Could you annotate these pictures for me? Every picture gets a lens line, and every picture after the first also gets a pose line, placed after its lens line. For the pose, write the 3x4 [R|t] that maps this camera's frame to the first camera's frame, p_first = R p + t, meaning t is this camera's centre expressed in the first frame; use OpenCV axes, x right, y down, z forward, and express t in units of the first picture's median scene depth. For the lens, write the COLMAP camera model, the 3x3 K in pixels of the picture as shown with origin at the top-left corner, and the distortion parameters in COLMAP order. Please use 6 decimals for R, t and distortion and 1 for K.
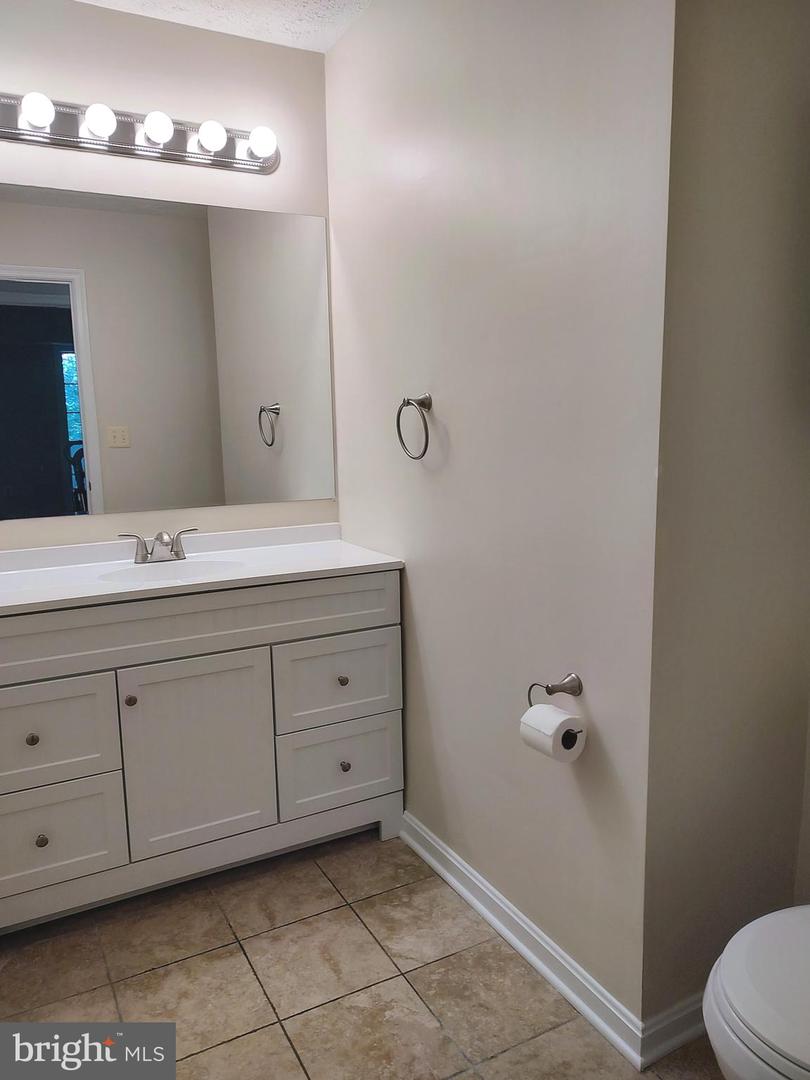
lens RADIAL K [[778.9, 0, 405.0], [0, 778.9, 540.0], [0, 0, 1]] dist [-0.004435, -0.004724]
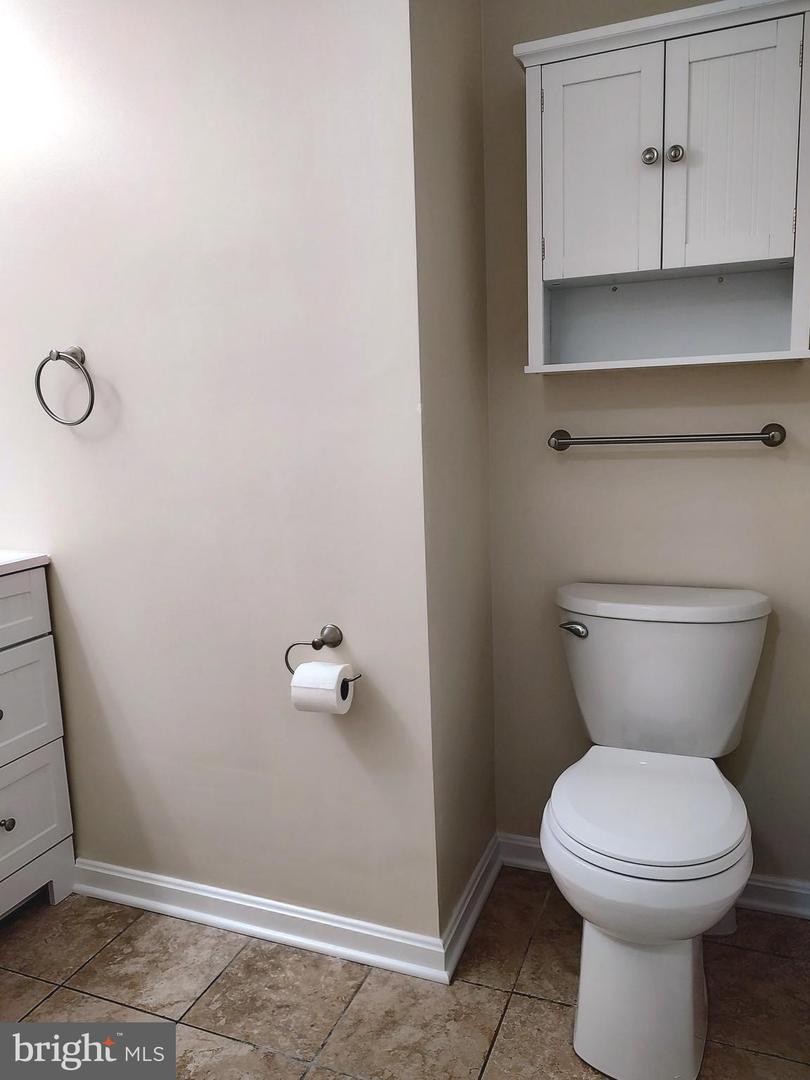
lens RADIAL K [[801.7, 0, 405.0], [0, 801.7, 540.0], [0, 0, 1]] dist [-0.010647, -0.005633]
pose [[0.771416, -0.118379, 0.625224, -0.283233], [0.129110, 0.991224, 0.028378, 0.042955], [-0.623096, 0.058832, 0.779930, 0.131826]]
